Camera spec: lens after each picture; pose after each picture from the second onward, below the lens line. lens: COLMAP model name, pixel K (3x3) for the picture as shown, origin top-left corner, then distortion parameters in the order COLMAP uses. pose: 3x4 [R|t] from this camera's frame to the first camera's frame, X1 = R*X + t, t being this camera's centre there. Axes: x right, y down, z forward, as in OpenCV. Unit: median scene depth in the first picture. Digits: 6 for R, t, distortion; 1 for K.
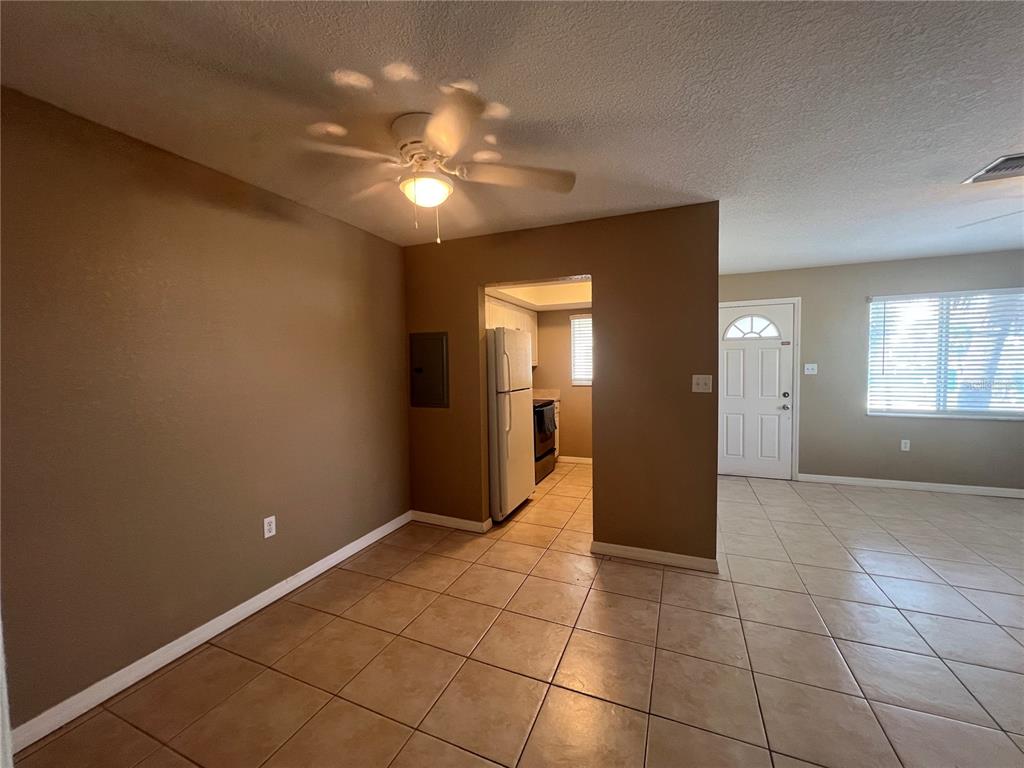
lens RADIAL K [[408.8, 0, 510.3], [0, 408.8, 382.8], [0, 0, 1]] dist [-0.003297, -0.000198]
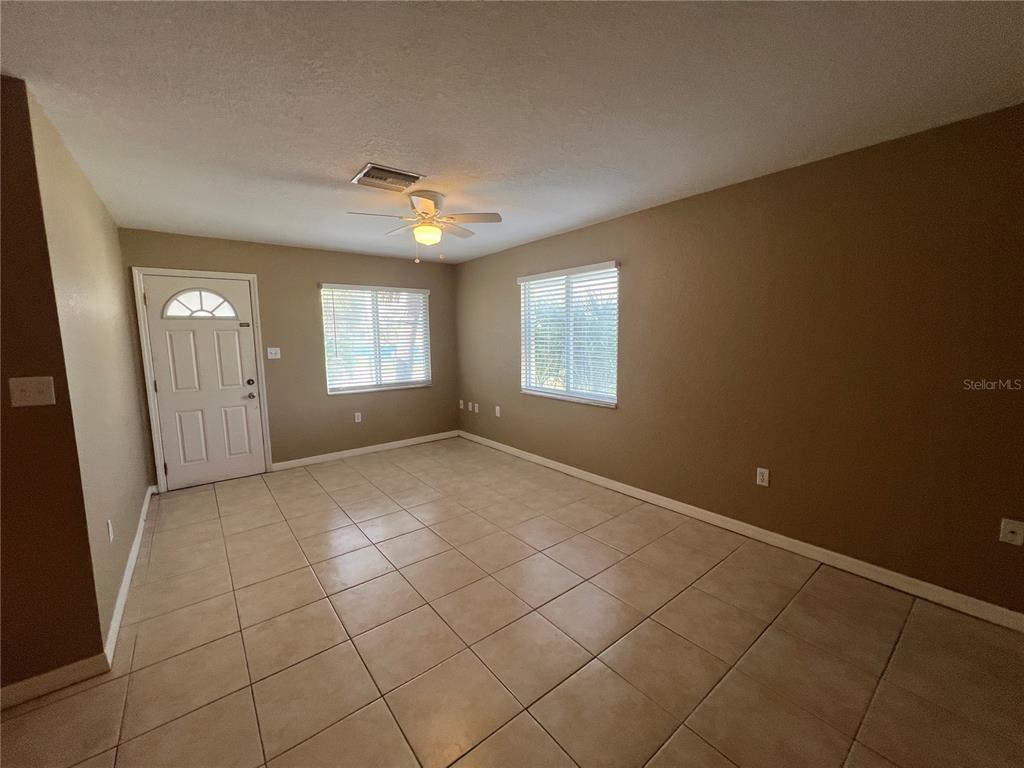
lens RADIAL K [[408.8, 0, 511.7], [0, 408.8, 385.0], [0, 0, 1]] dist [-0.003297, -0.000198]
pose [[0.479405, -0.096961, 0.872221, 0.163057], [0.046839, 0.995288, 0.084897, -0.014249], [-0.876343, 0.000154, 0.481687, 0.055658]]
